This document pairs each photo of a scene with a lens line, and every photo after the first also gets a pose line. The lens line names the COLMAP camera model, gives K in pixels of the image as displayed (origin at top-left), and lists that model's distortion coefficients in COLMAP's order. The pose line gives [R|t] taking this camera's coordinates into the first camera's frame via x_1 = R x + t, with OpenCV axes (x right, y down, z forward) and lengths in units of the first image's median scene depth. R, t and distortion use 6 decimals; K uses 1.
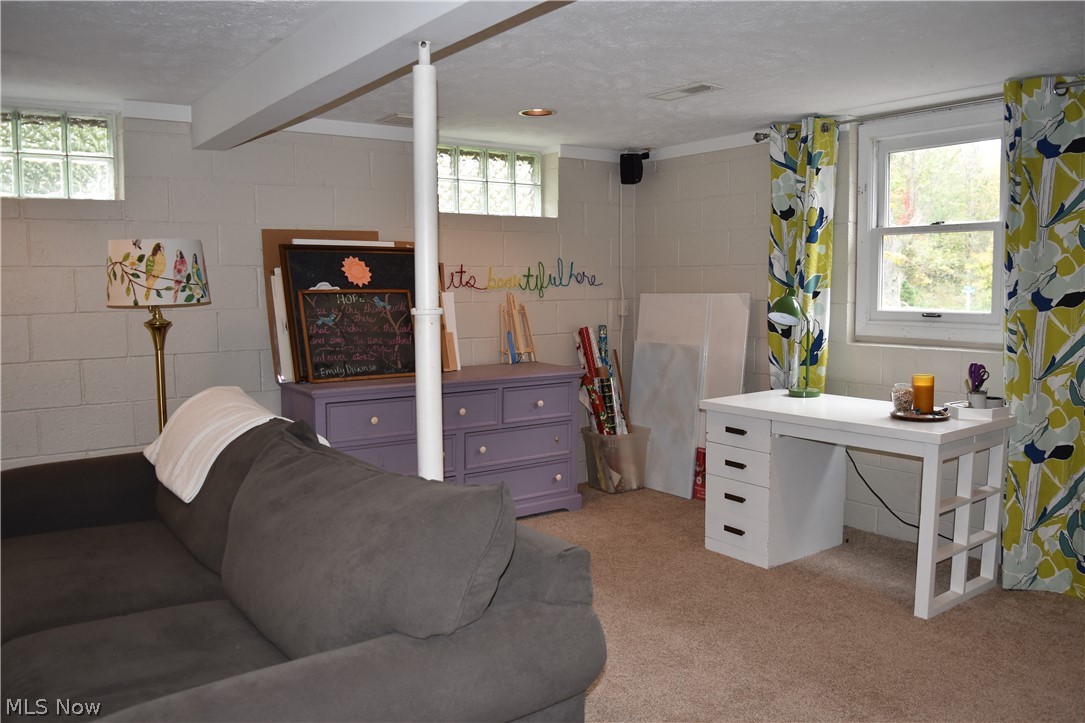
lens RADIAL K [[848.5, 0, 552.7], [0, 848.5, 364.3], [0, 0, 1]] dist [-0.085995, 0.009045]
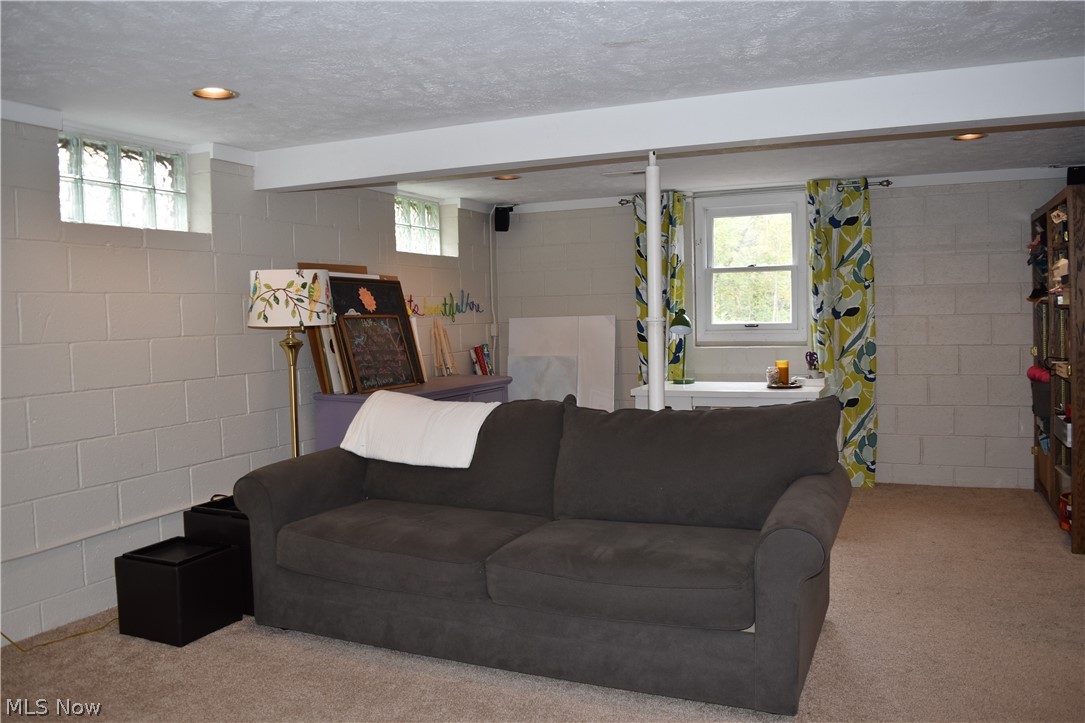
lens RADIAL K [[848.5, 0, 552.7], [0, 848.5, 364.3], [0, 0, 1]] dist [-0.085995, 0.009045]
pose [[0.867976, -0.041727, 0.494850, -0.627599], [0.063026, 0.997662, -0.026423, 0.029453], [-0.492590, 0.054123, 0.868577, -0.159988]]
